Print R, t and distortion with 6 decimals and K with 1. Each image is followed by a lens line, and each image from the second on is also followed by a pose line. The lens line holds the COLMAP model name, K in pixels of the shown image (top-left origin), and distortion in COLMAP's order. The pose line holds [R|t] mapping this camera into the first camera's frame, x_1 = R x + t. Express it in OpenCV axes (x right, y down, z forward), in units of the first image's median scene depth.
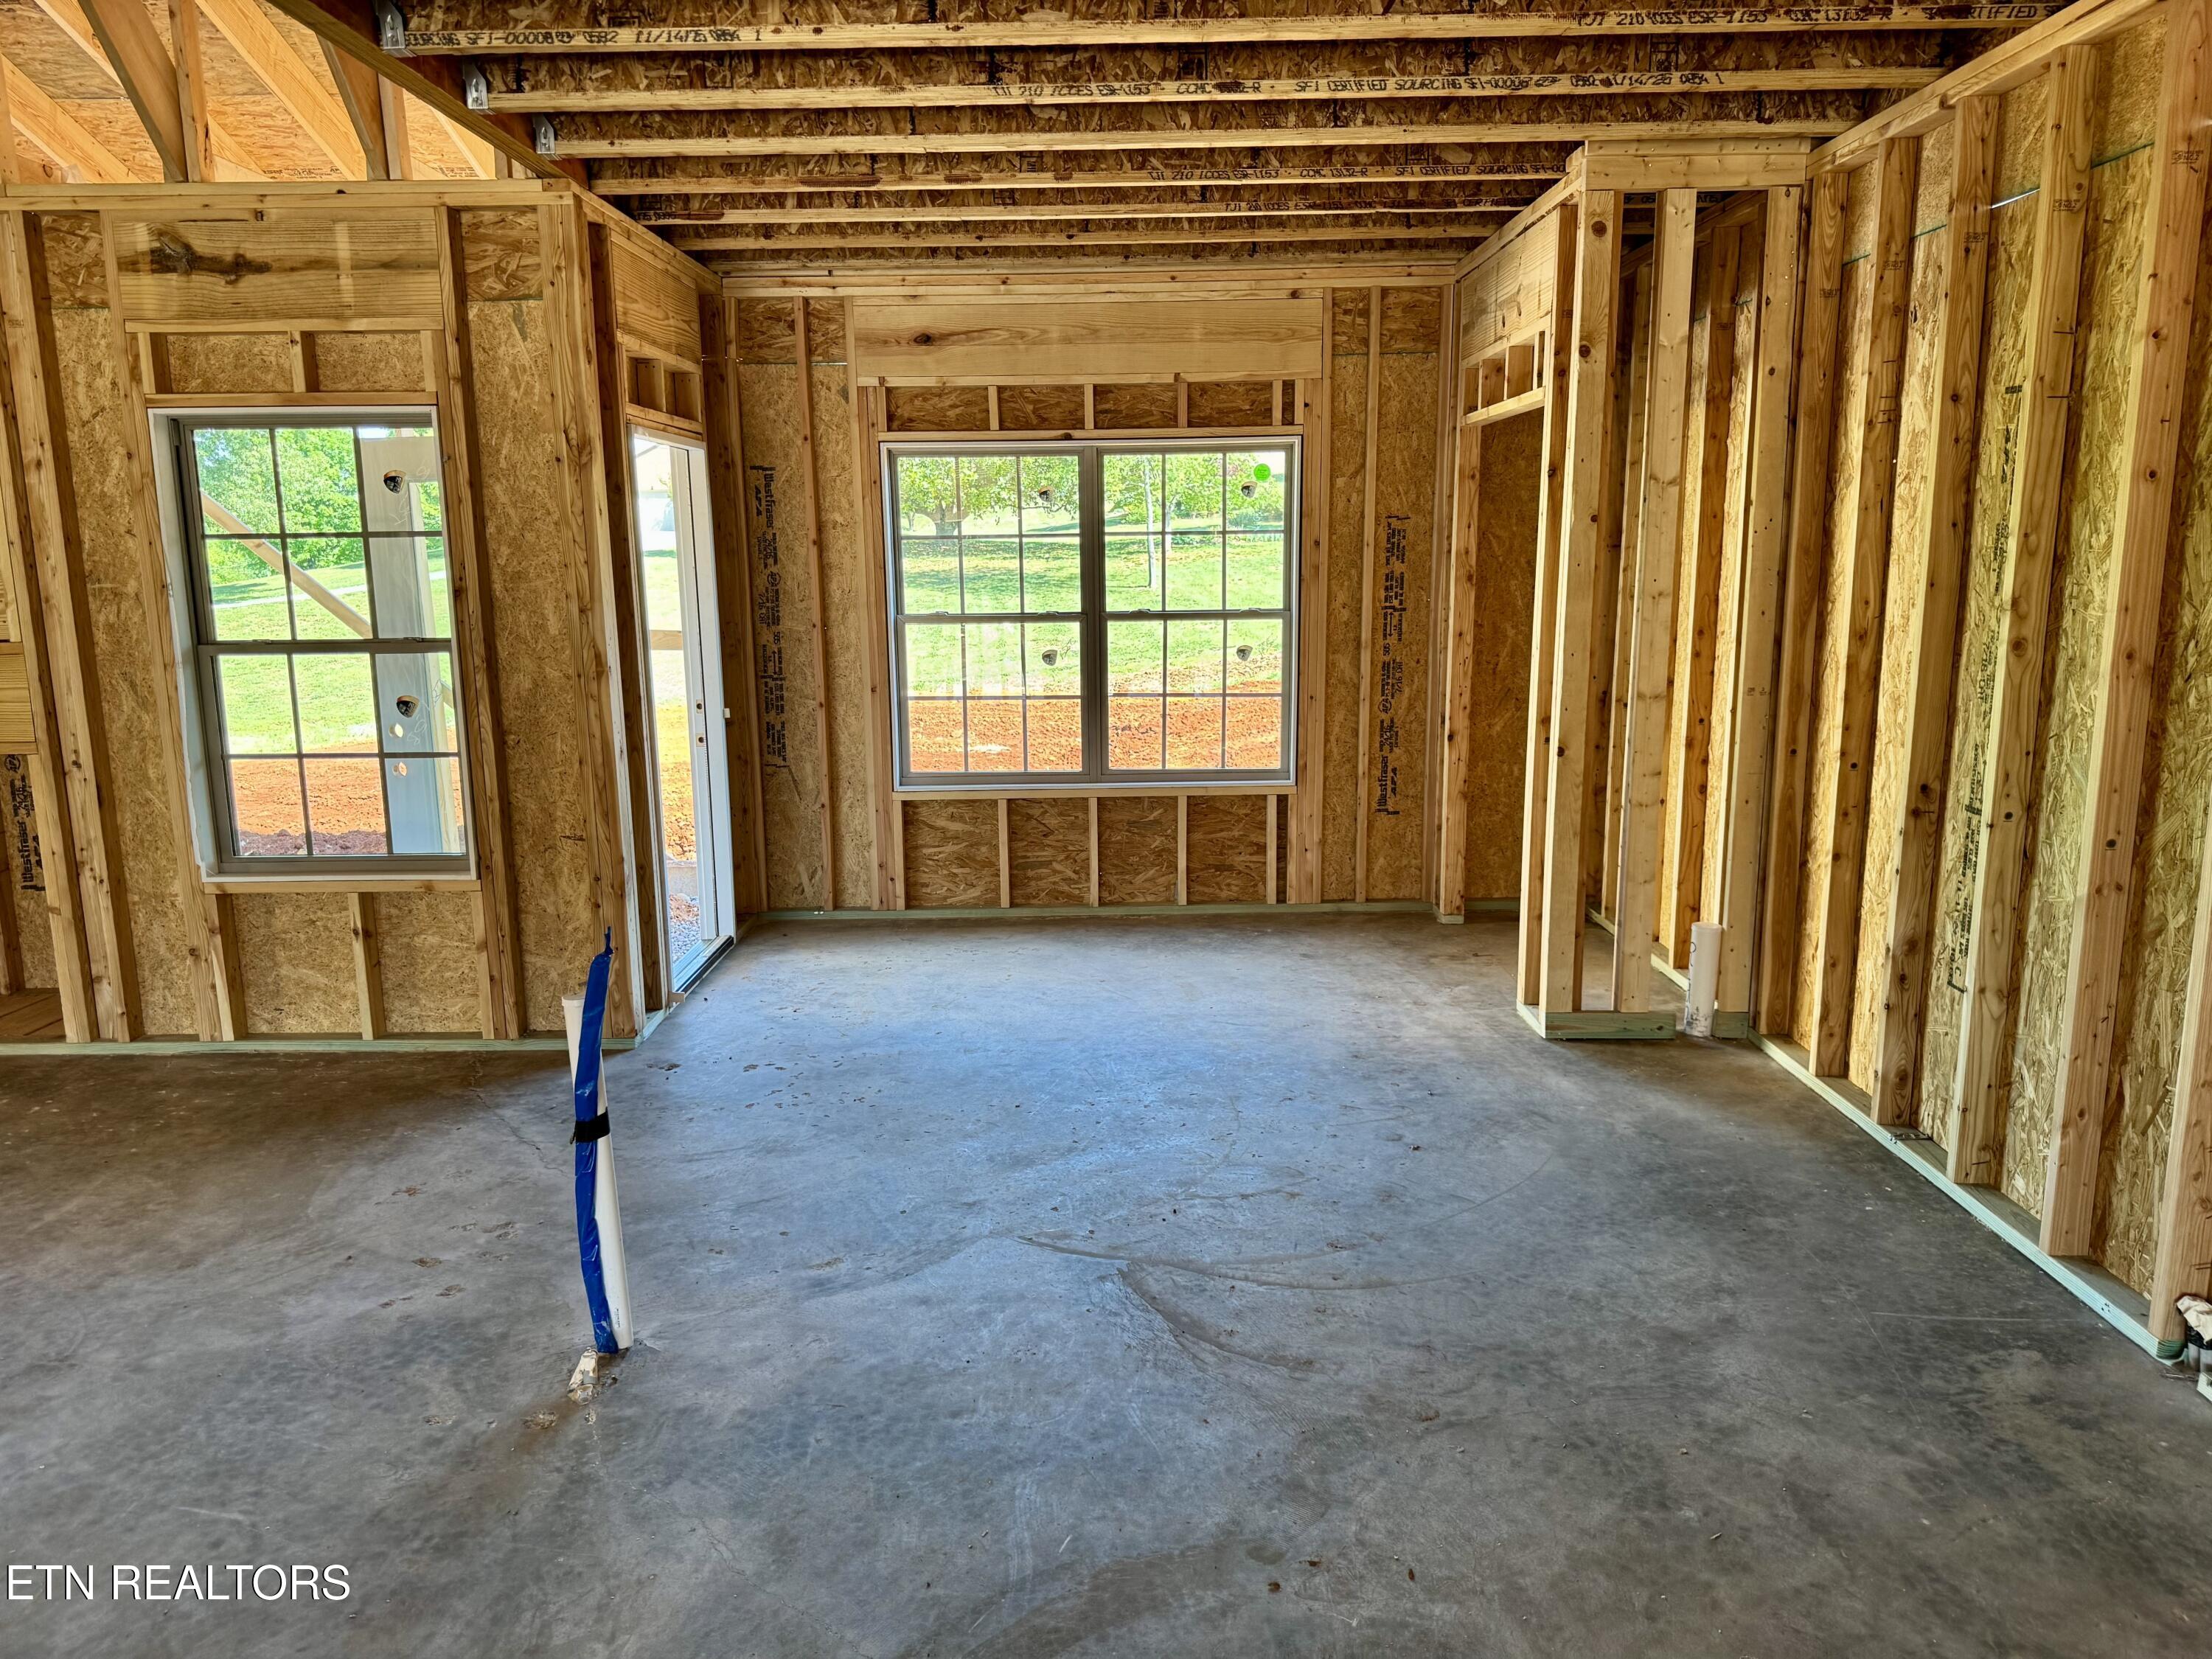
lens RADIAL K [[1555.9, 0, 1103.8], [0, 1555.9, 835.7], [0, 0, 1]] dist [0.059181, -0.077394]
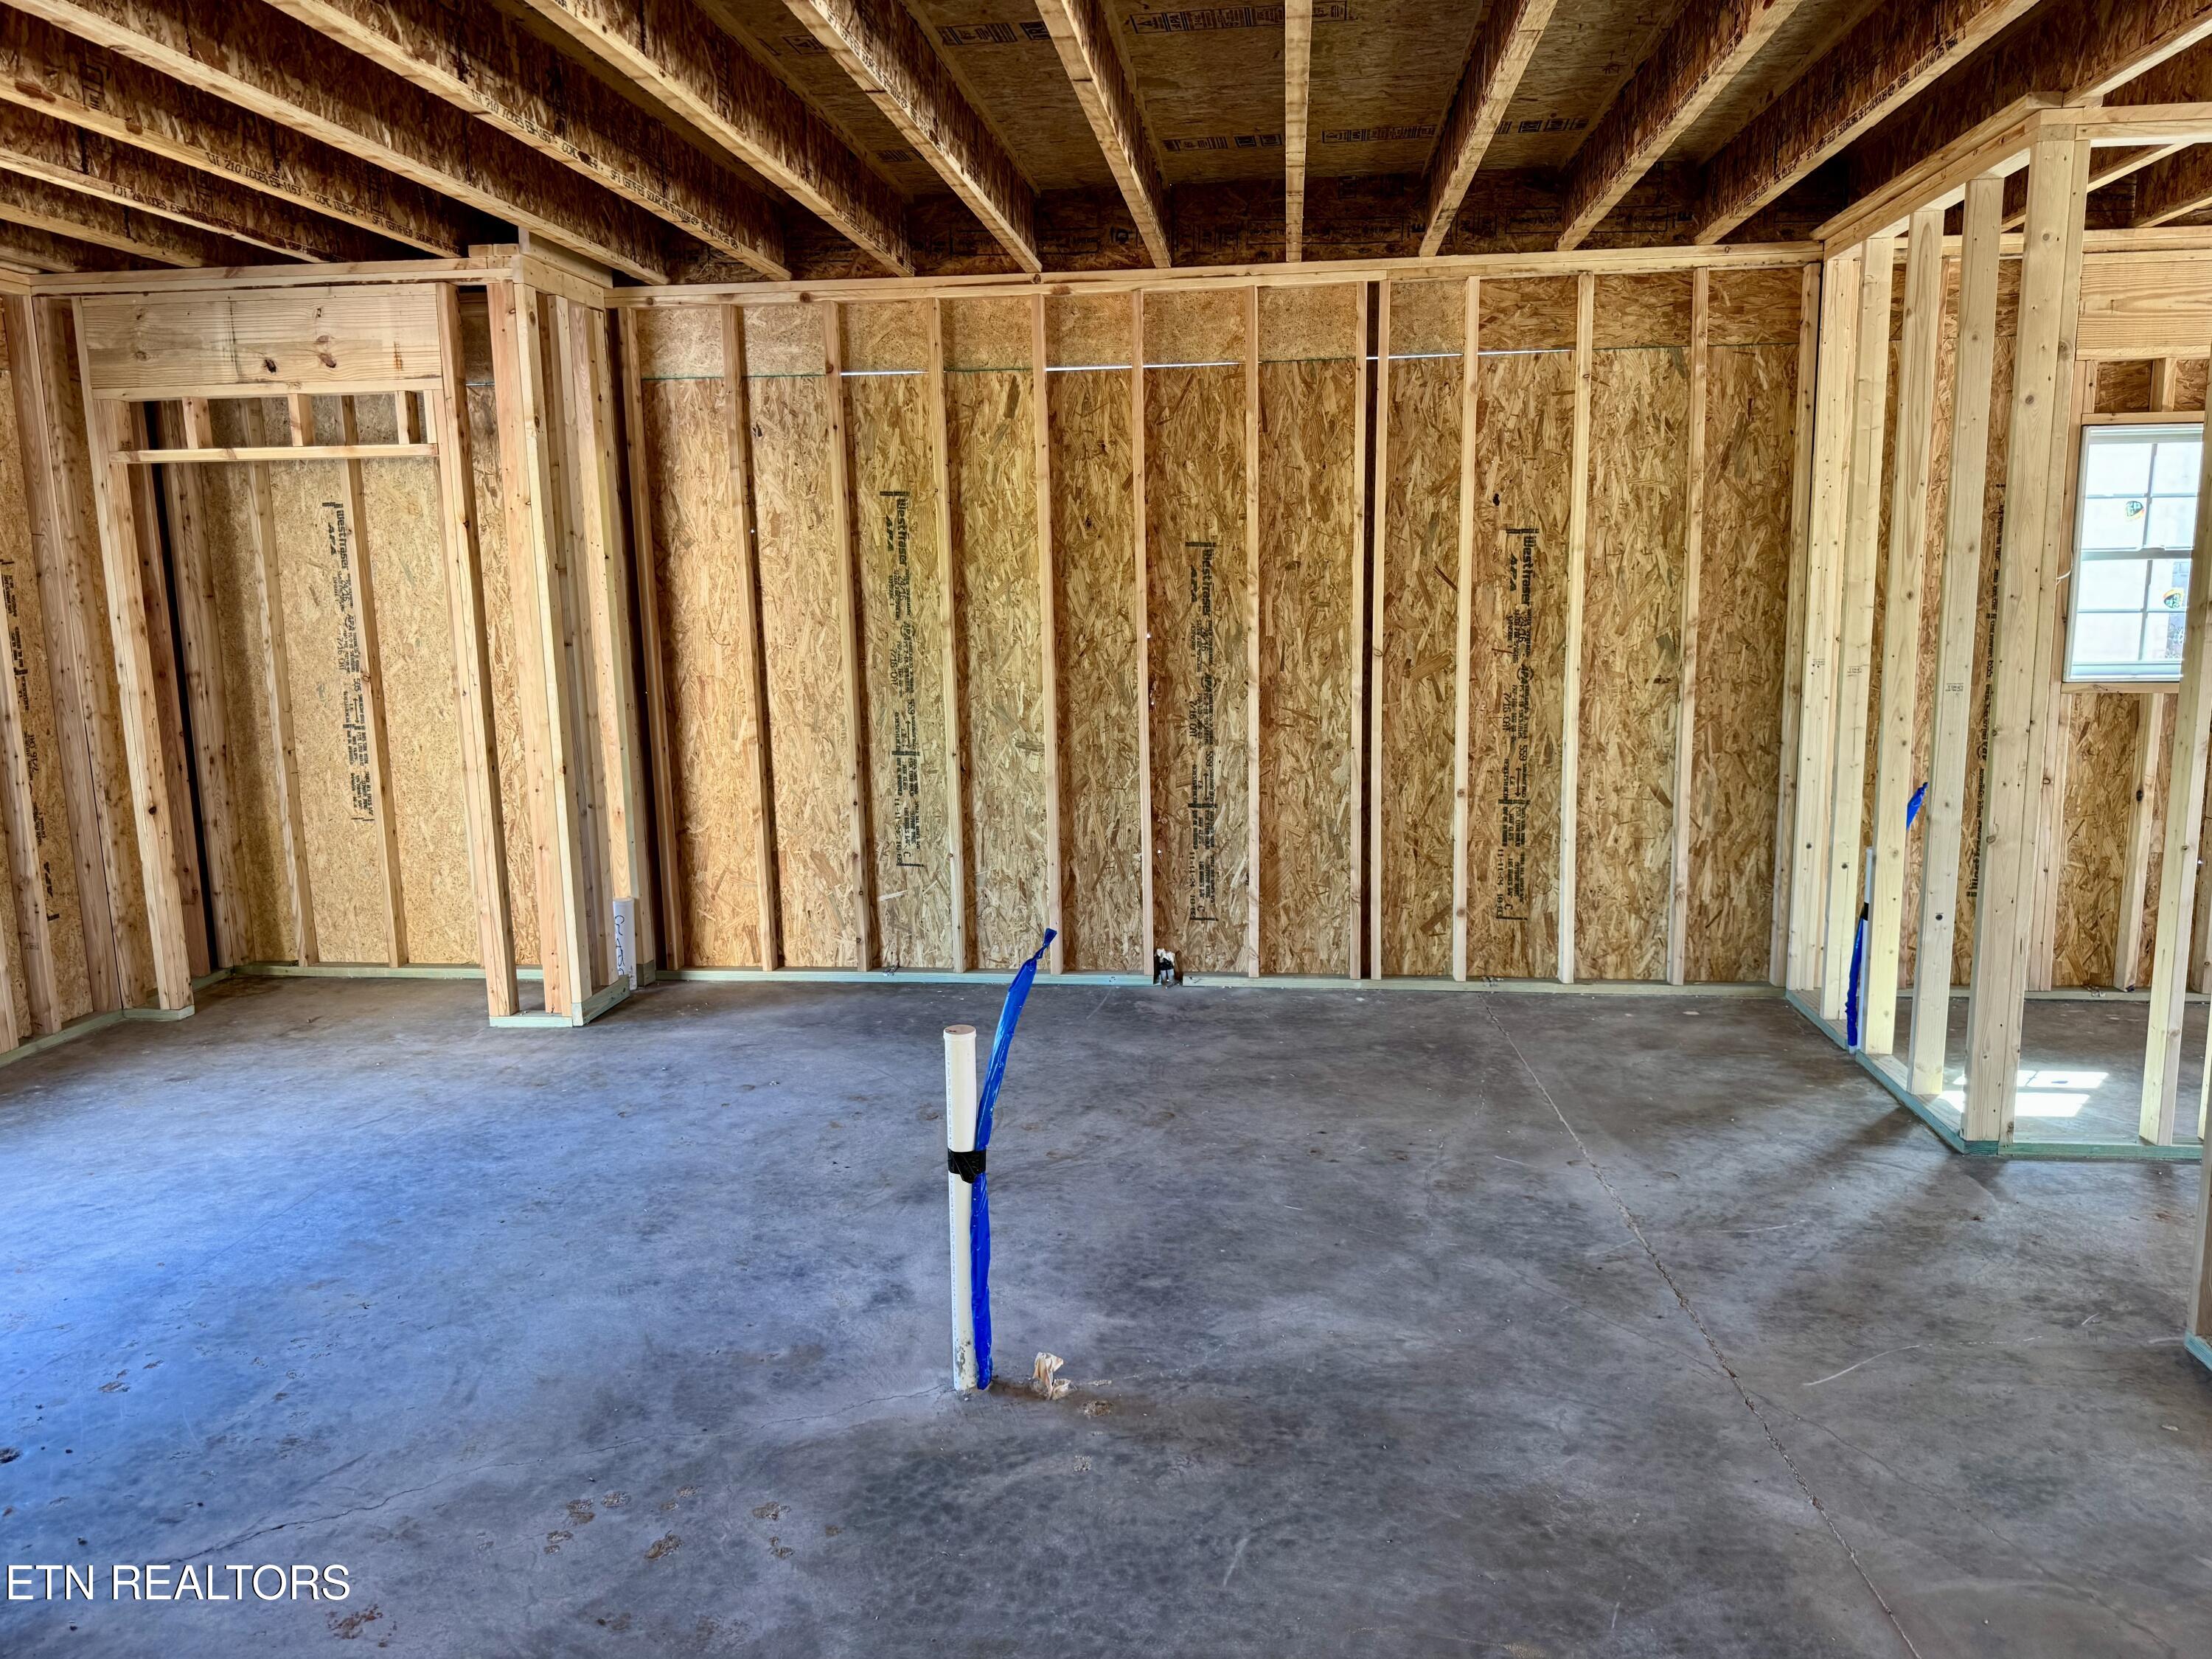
lens RADIAL K [[1555.9, 0, 1118.1], [0, 1555.9, 833.6], [0, 0, 1]] dist [0.059181, -0.077394]
pose [[0.106211, -0.155572, 0.982098, -0.797405], [0.196249, 0.971537, 0.132675, -0.081765], [-0.974785, 0.178644, 0.133719, 0.469171]]
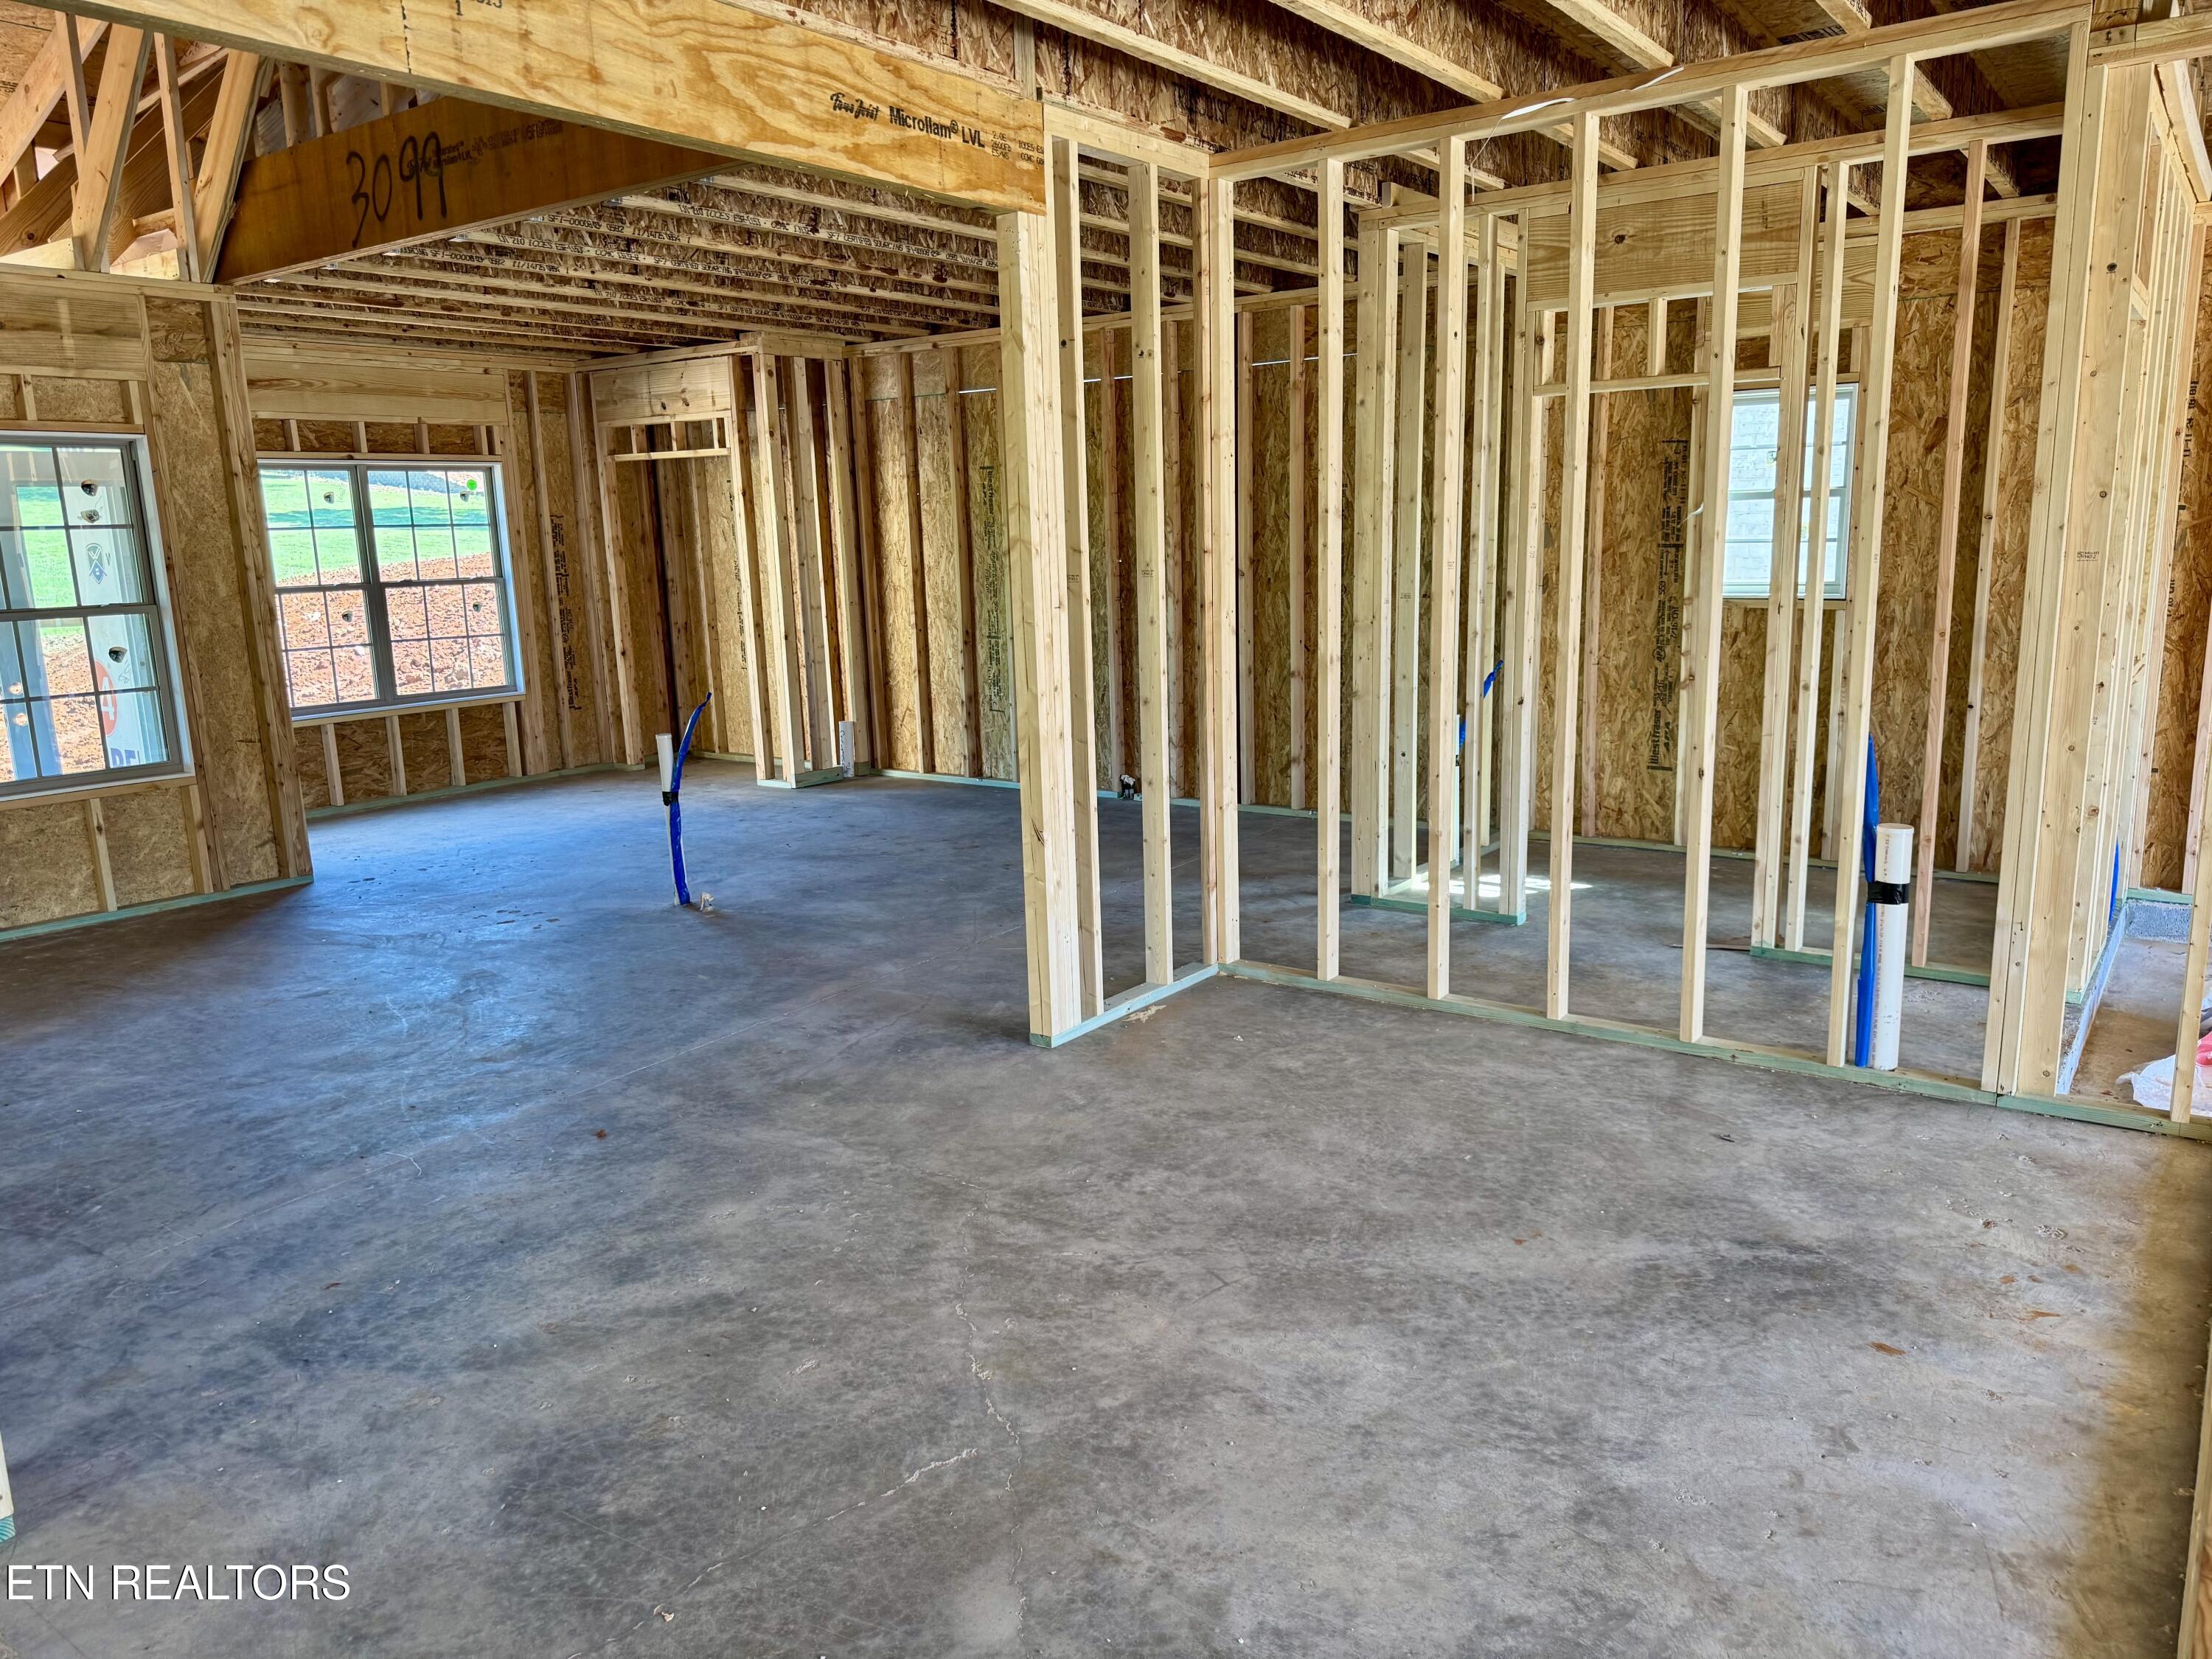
lens RADIAL K [[1555.9, 0, 1125.4], [0, 1555.9, 833.0], [0, 0, 1]] dist [0.059181, -0.077394]
pose [[0.579862, -0.159755, 0.798898, -1.071344], [0.166802, 0.983094, 0.075520, 0.113099], [-0.797457, 0.089467, 0.596706, -0.490050]]
